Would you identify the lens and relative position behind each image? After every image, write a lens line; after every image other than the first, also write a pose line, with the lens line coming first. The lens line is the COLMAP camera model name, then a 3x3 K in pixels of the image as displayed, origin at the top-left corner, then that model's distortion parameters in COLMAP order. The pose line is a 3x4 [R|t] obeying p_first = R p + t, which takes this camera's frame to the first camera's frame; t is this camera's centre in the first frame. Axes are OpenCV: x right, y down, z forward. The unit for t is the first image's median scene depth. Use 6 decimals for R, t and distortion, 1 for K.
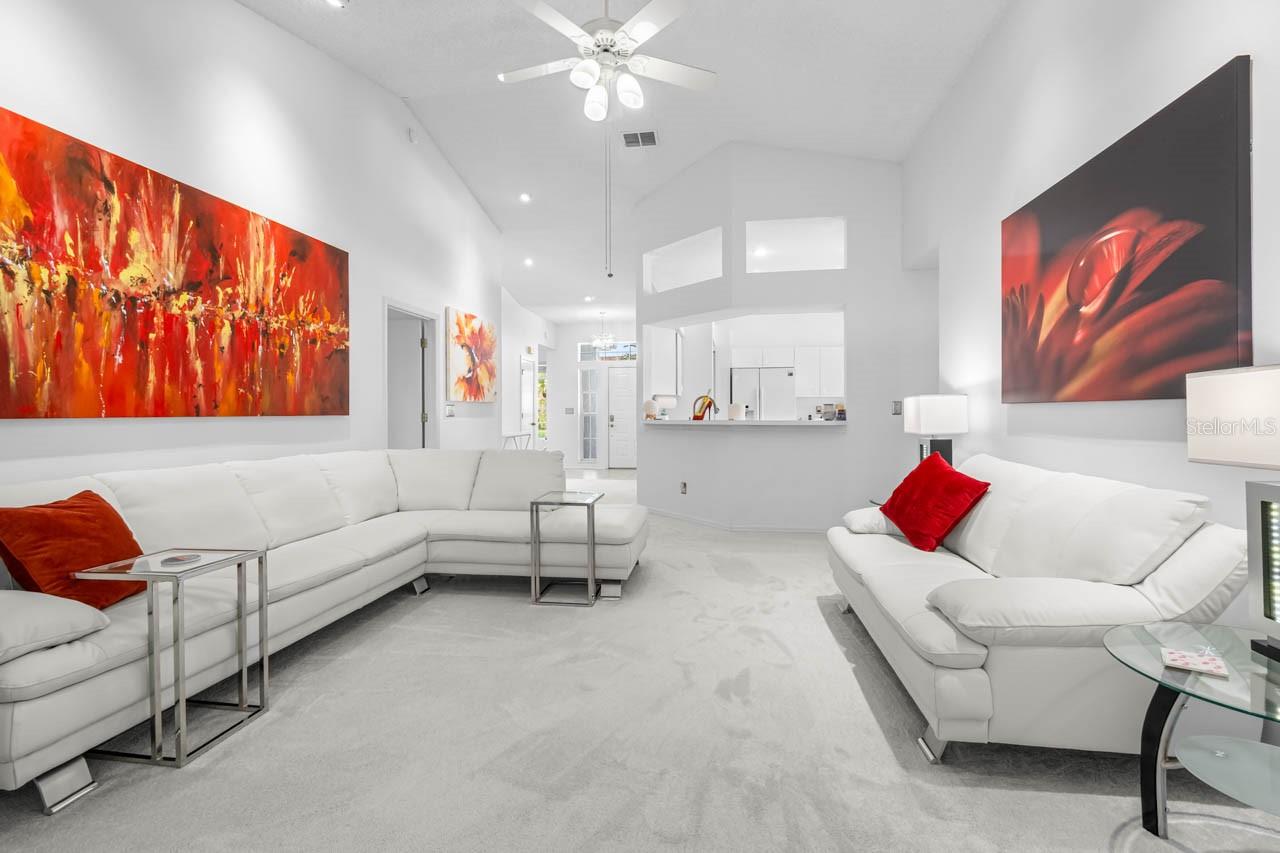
lens RADIAL K [[573.7, 0, 637.9], [0, 573.7, 413.8], [0, 0, 1]] dist [0.001780, -0.002523]
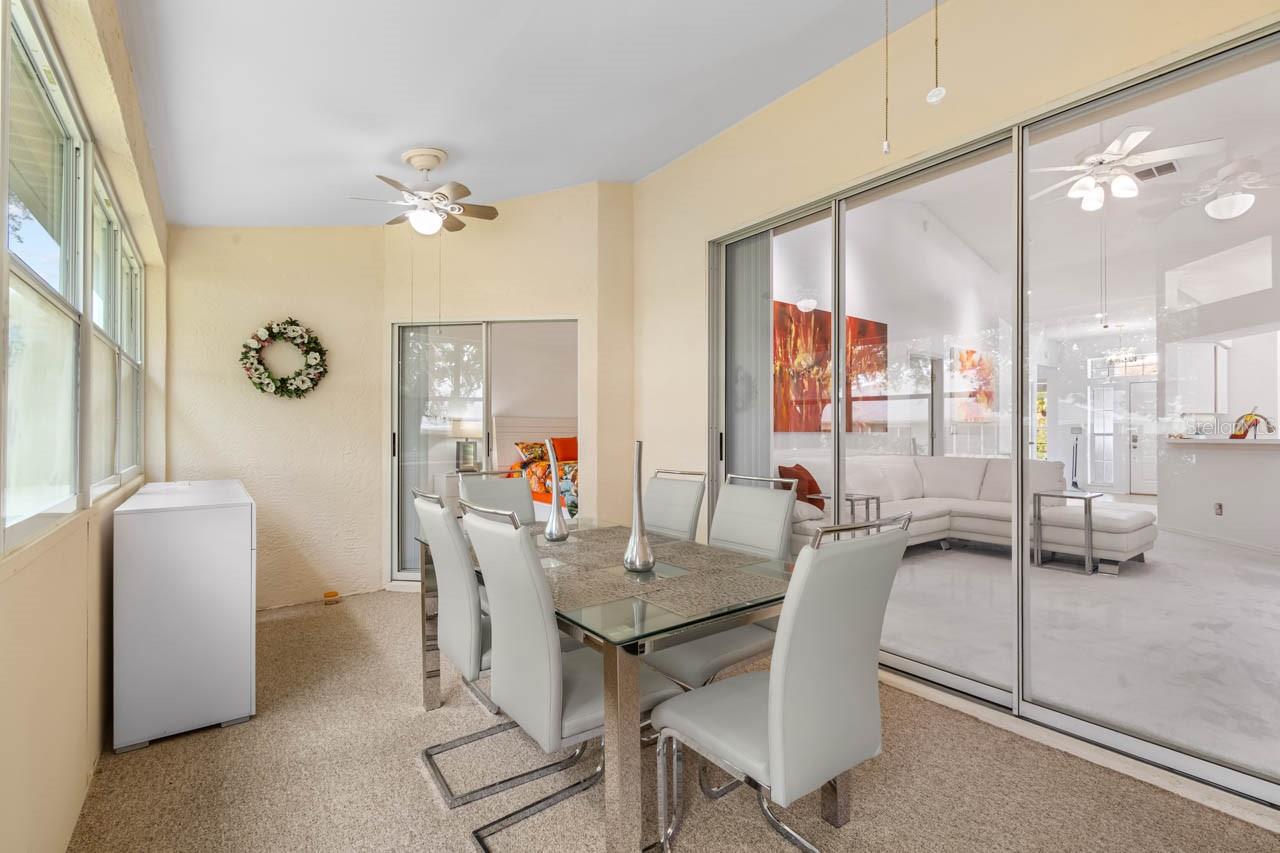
lens RADIAL K [[573.7, 0, 635.0], [0, 573.7, 430.8], [0, 0, 1]] dist [0.001780, -0.002523]
pose [[0.710341, 0.000666, -0.703857, 0.139404], [-0.005217, 0.999977, -0.004319, 0.015098], [0.703838, 0.006740, 0.710328, -0.878596]]
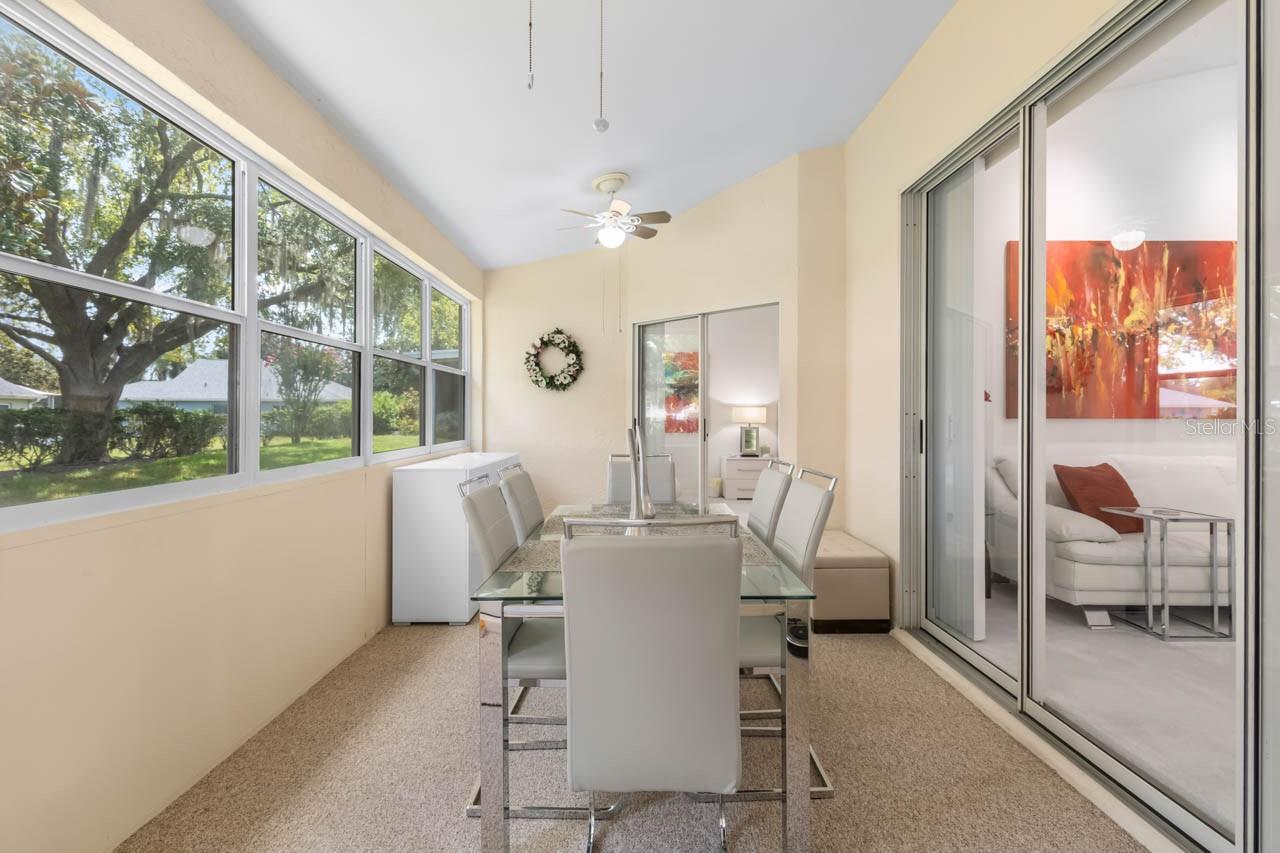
lens RADIAL K [[573.7, 0, 632.6], [0, 573.7, 415.6], [0, 0, 1]] dist [0.001780, -0.002523]
pose [[0.143610, 0.001520, -0.989633, 0.378024], [-0.006874, 0.999976, 0.000538, 0.006947], [0.989610, 0.006725, 0.143617, -0.465871]]
